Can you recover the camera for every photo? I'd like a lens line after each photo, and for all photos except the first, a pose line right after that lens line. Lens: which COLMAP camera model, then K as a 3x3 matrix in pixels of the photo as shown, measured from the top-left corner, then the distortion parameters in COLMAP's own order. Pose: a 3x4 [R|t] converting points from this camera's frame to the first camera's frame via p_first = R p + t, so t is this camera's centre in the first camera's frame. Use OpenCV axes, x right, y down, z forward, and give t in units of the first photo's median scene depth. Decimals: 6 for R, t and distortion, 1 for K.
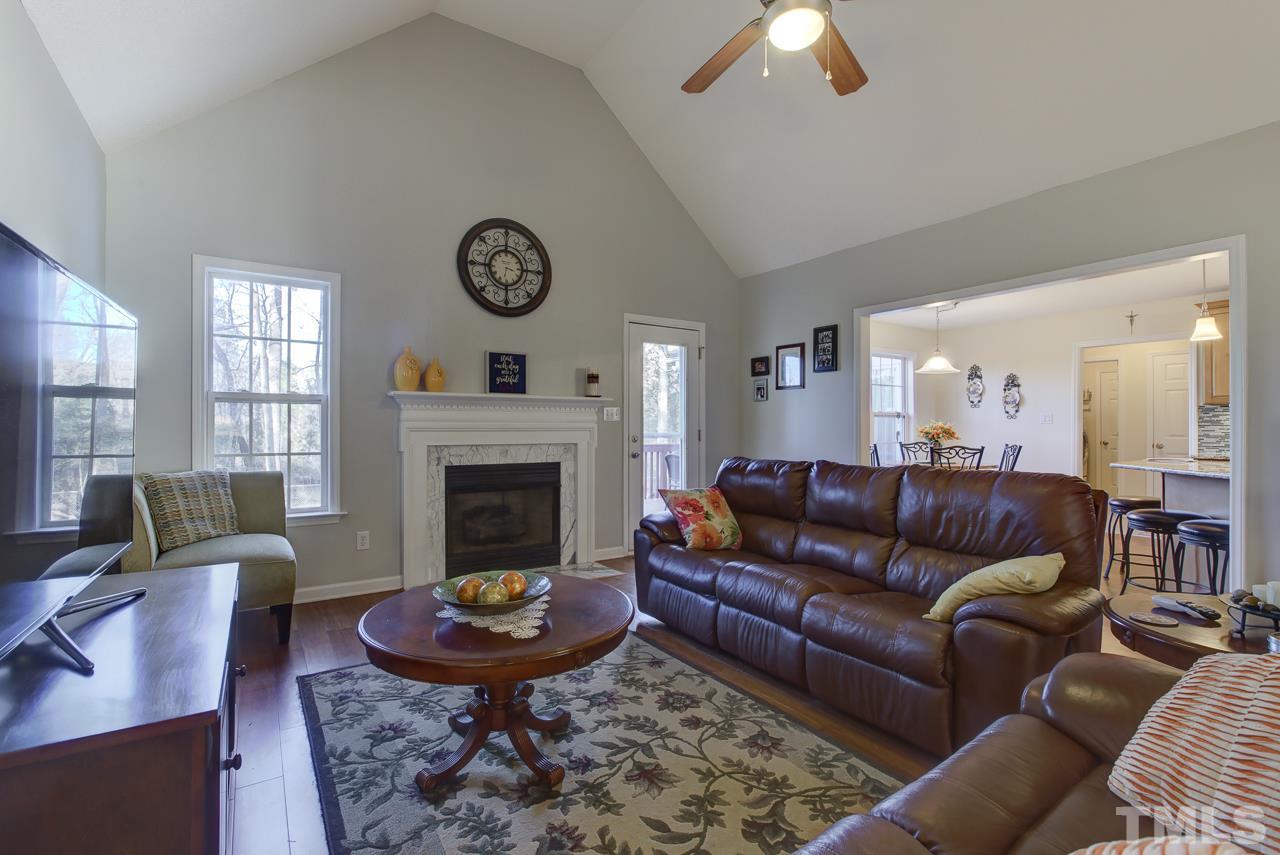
lens RADIAL K [[576.7, 0, 633.8], [0, 576.7, 423.5], [0, 0, 1]] dist [-0.013081, 0.000962]
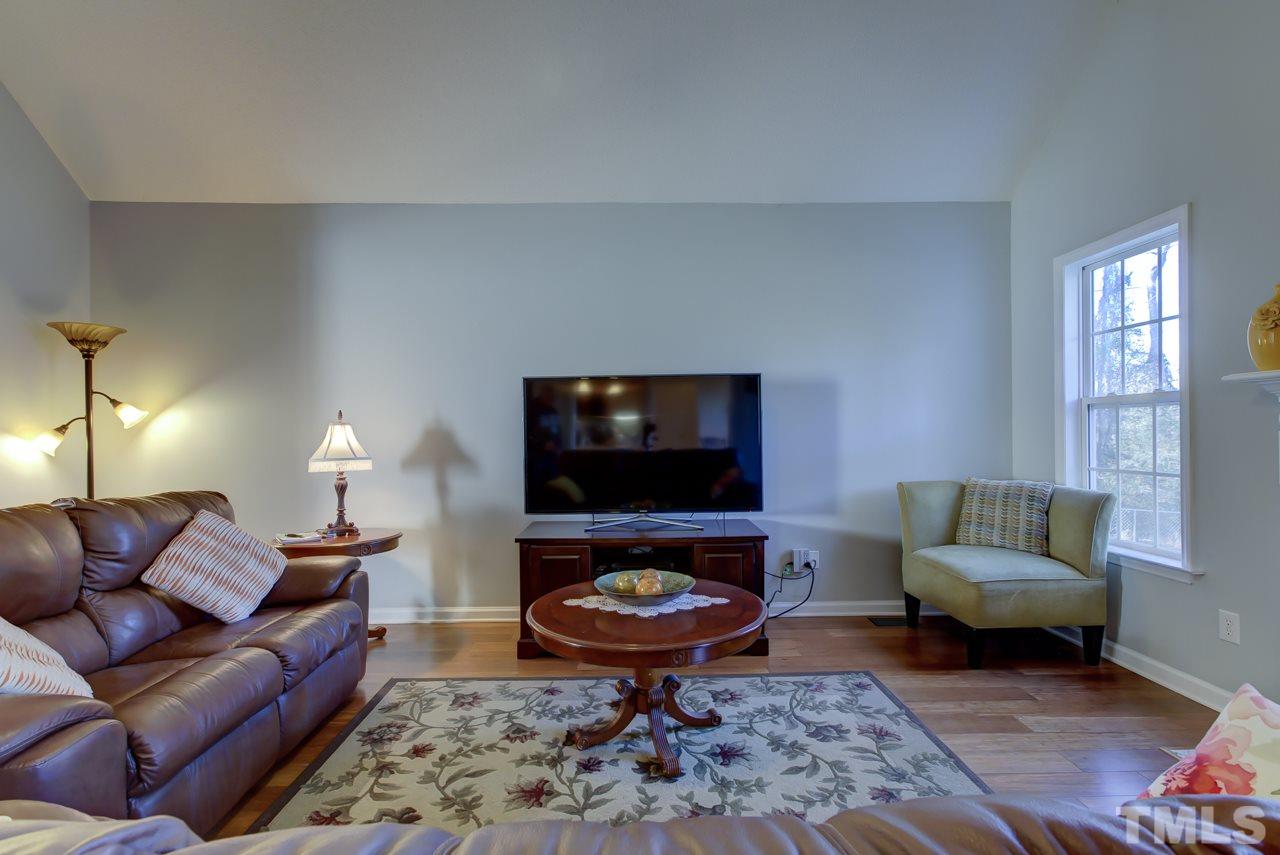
lens RADIAL K [[573.0, 0, 643.1], [0, 573.0, 435.2], [0, 0, 1]] dist [-0.008152, 0.000233]
pose [[-0.529089, 0.005395, -0.848549, 0.352941], [0.012060, 0.999927, -0.001162, -0.003571], [0.848481, -0.010848, -0.529115, 0.780936]]
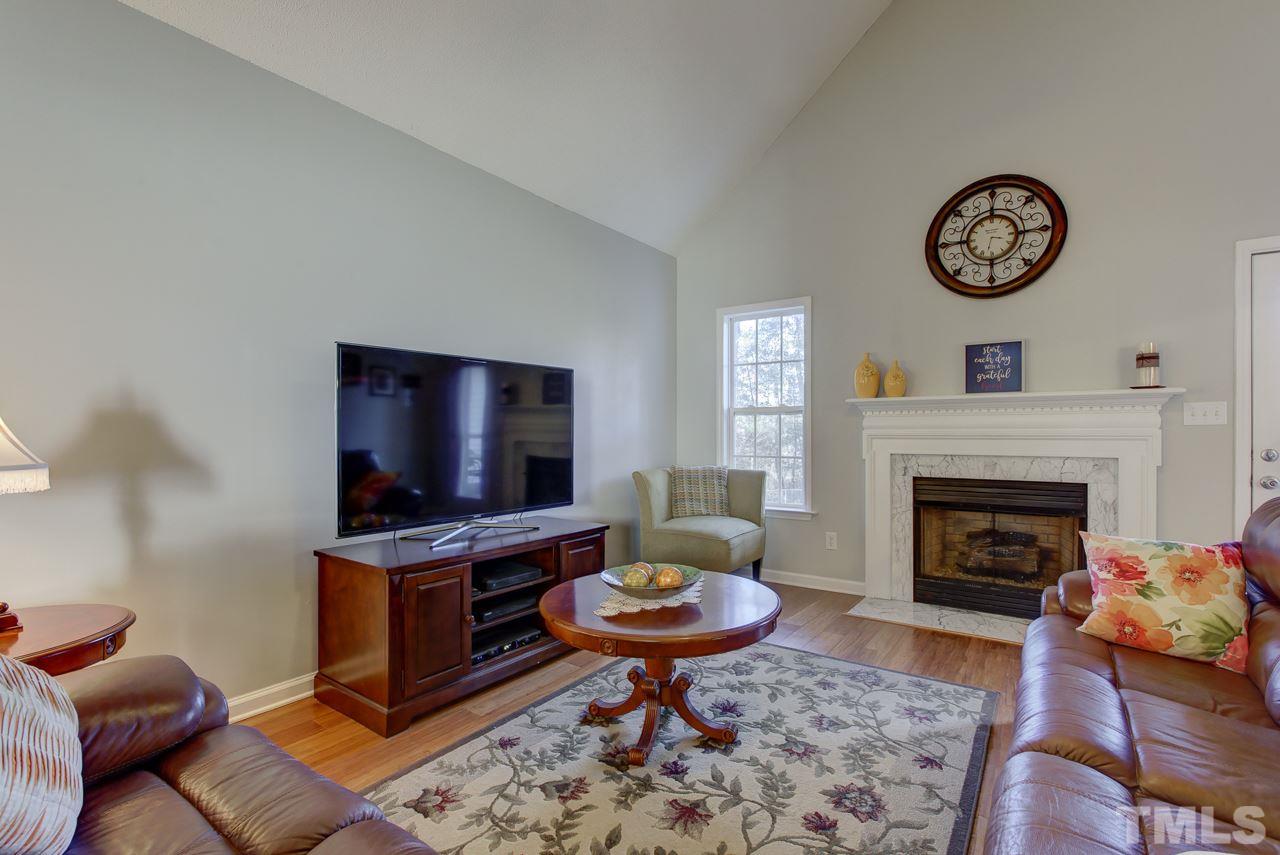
lens RADIAL K [[579.3, 0, 645.0], [0, 579.3, 434.4], [0, 0, 1]] dist [-0.013079, 0.000345]
pose [[0.366912, -0.000847, -0.930255, 0.393442], [0.004820, 0.999988, 0.000990, 0.003583], [0.930243, -0.004847, 0.366911, 0.278561]]
